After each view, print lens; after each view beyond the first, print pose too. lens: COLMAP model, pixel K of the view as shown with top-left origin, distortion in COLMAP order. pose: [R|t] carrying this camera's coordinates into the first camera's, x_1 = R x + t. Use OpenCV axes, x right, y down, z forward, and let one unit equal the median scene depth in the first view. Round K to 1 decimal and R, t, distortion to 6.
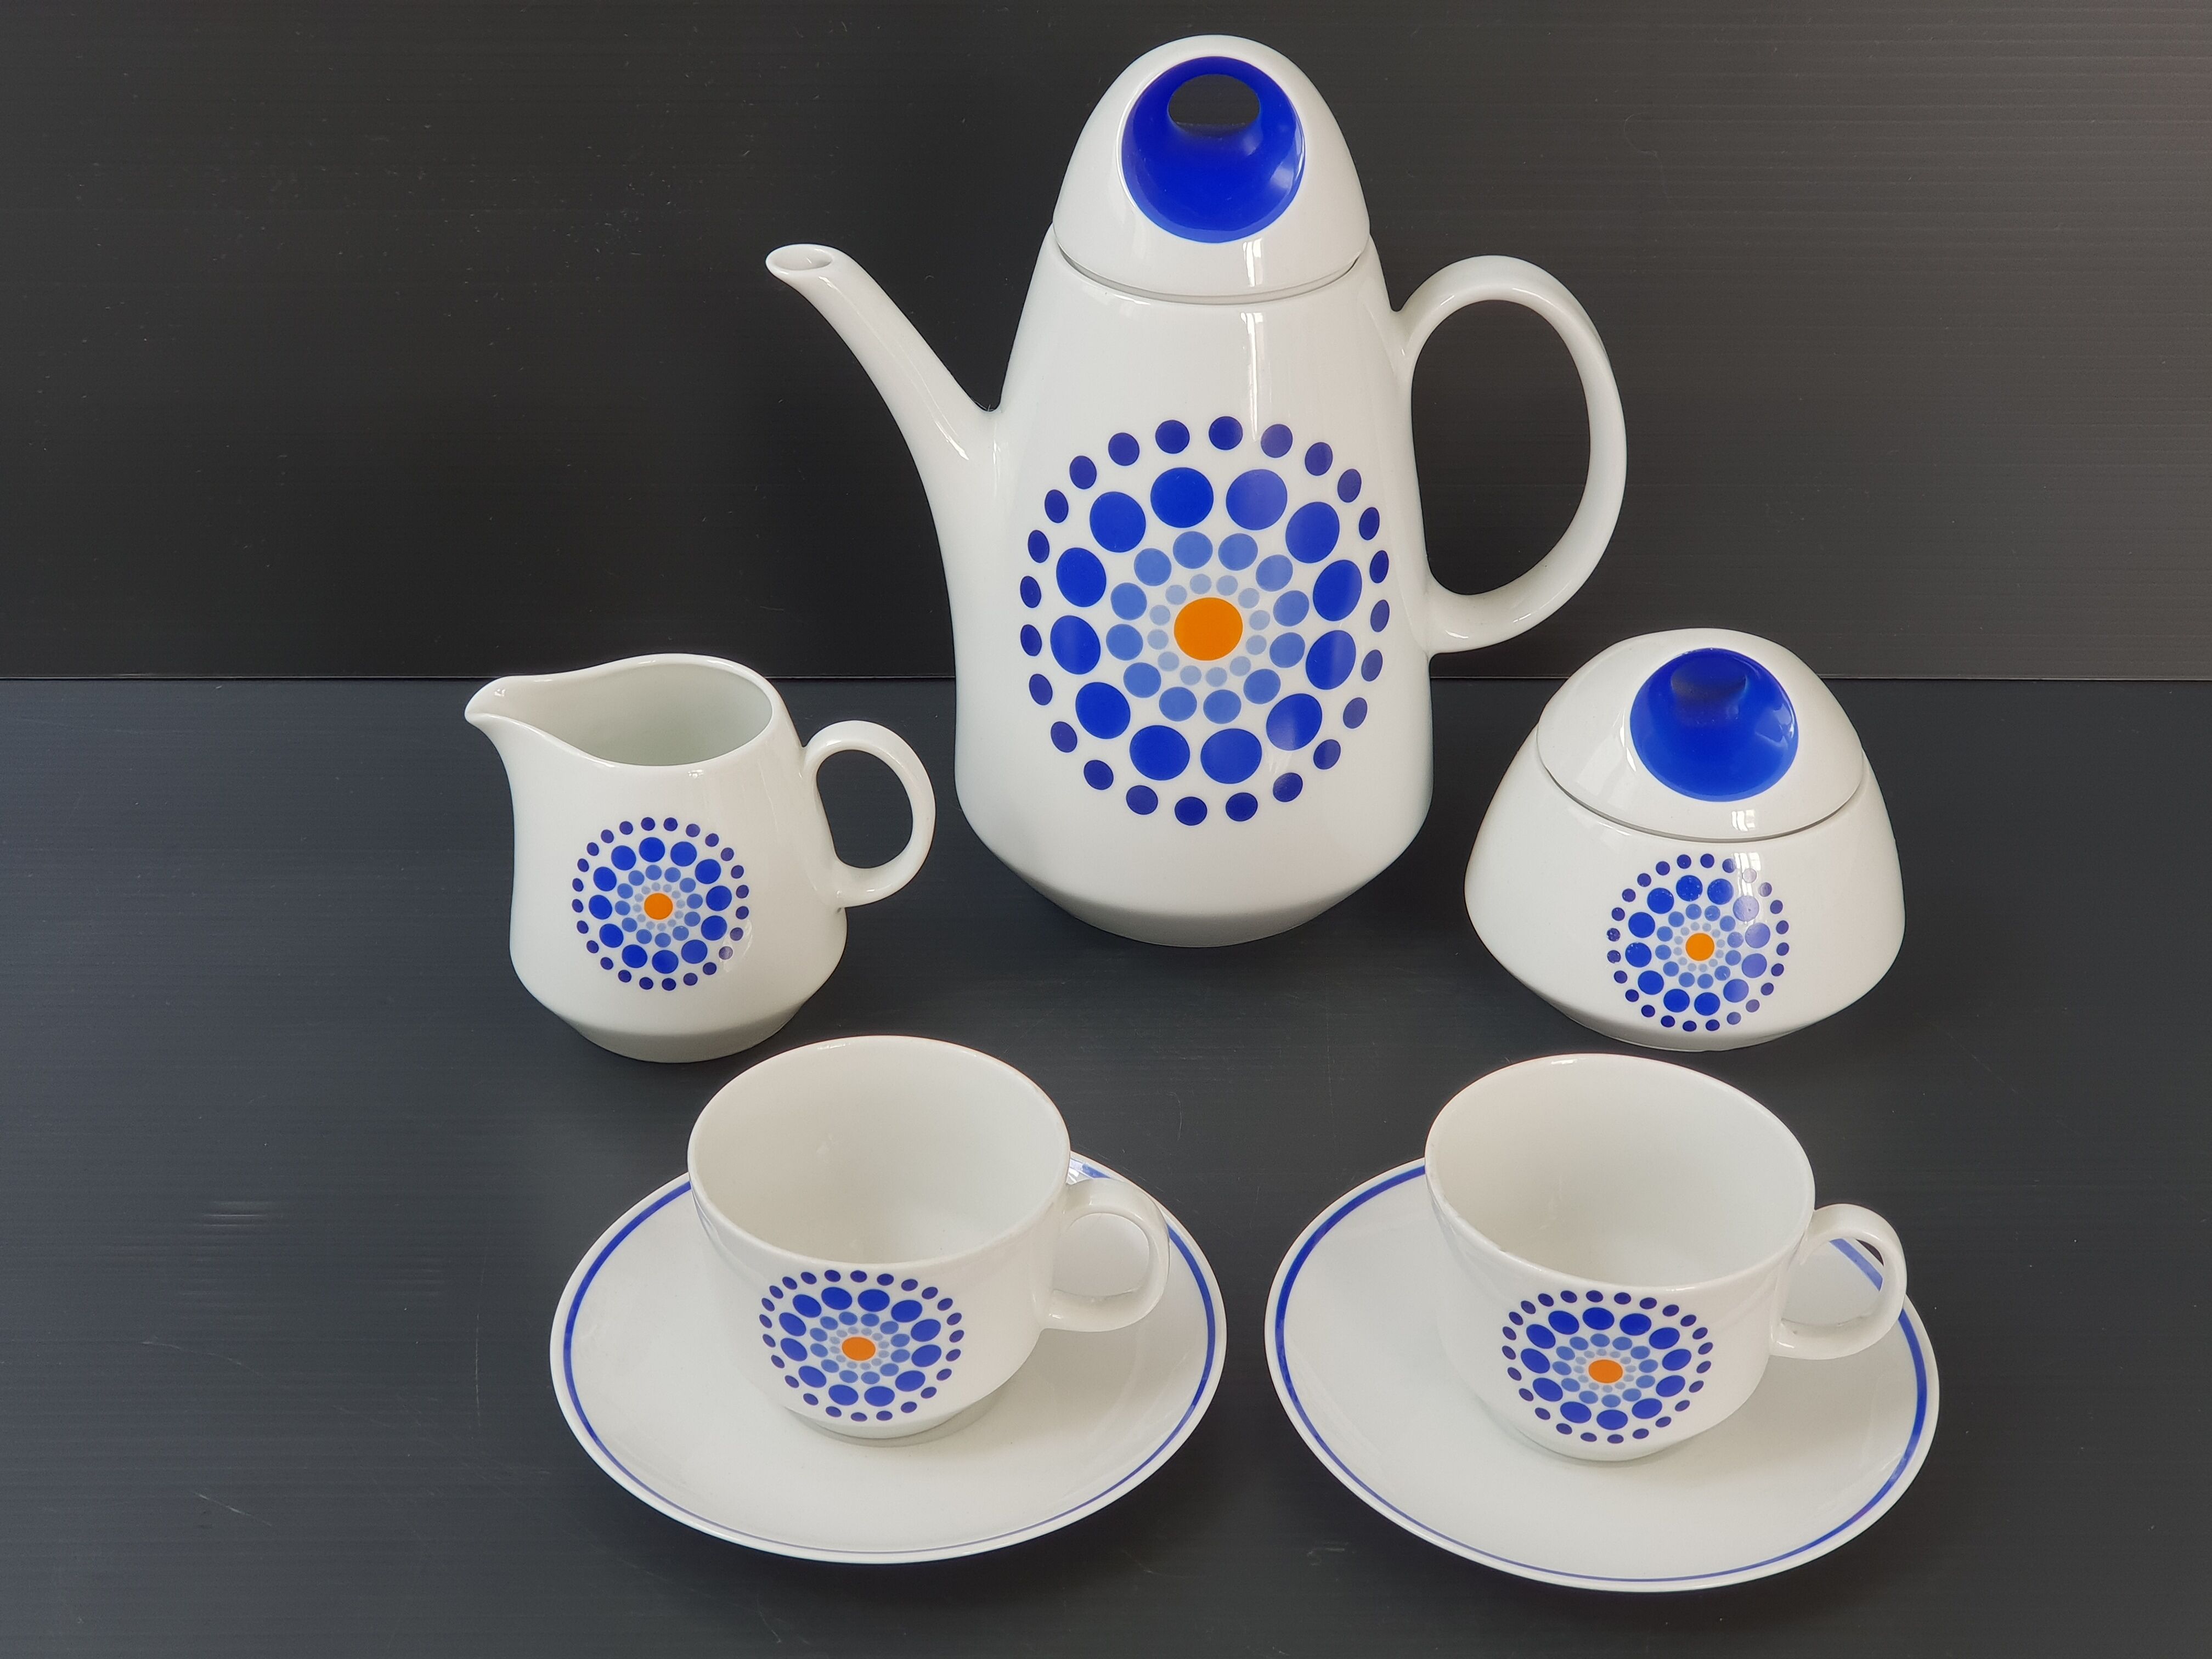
lens RADIAL K [[3830.1, 0, 1106.0], [0, 3830.1, 829.5], [0, 0, 1]] dist [-0.039669, -0.026852]
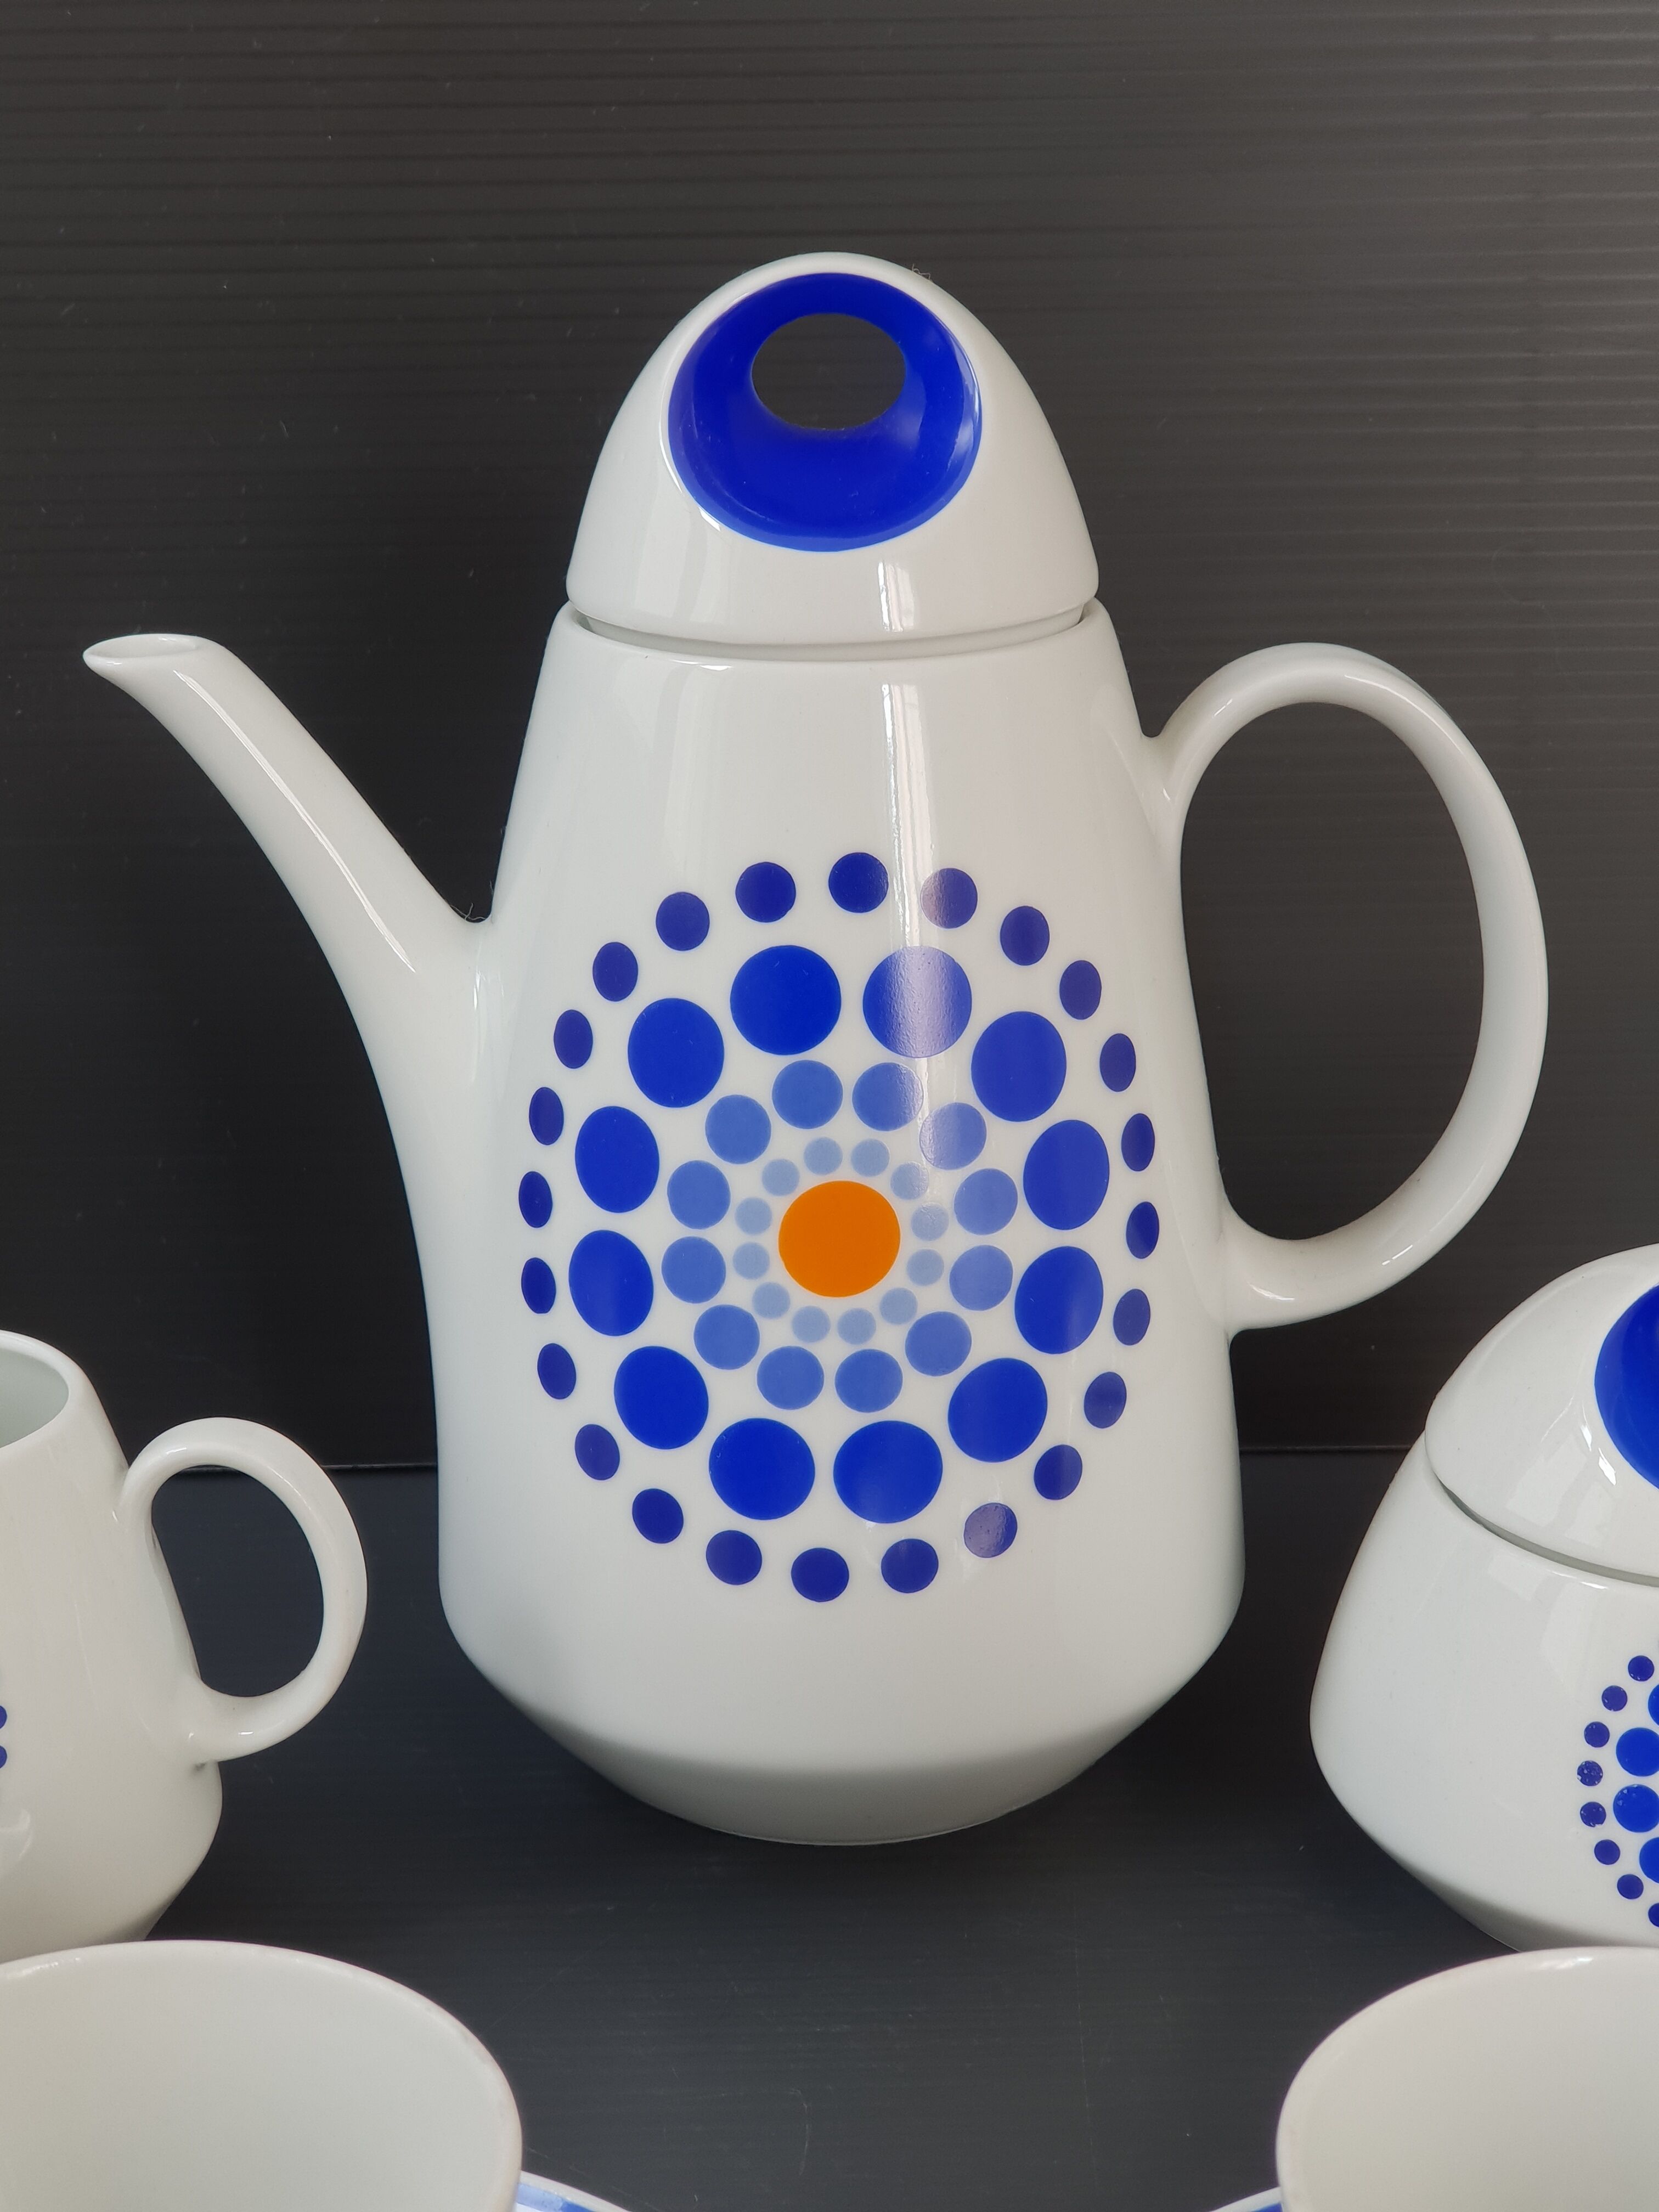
lens RADIAL K [[3830.1, 0, 748.5], [0, 3830.1, 1108.9], [0, 0, 1]] dist [-0.039669, -0.026852]
pose [[0.999336, -0.021225, -0.029631, 0.030396], [0.014314, 0.976182, -0.216478, 0.051140], [0.033520, 0.215910, 0.975838, 0.441637]]
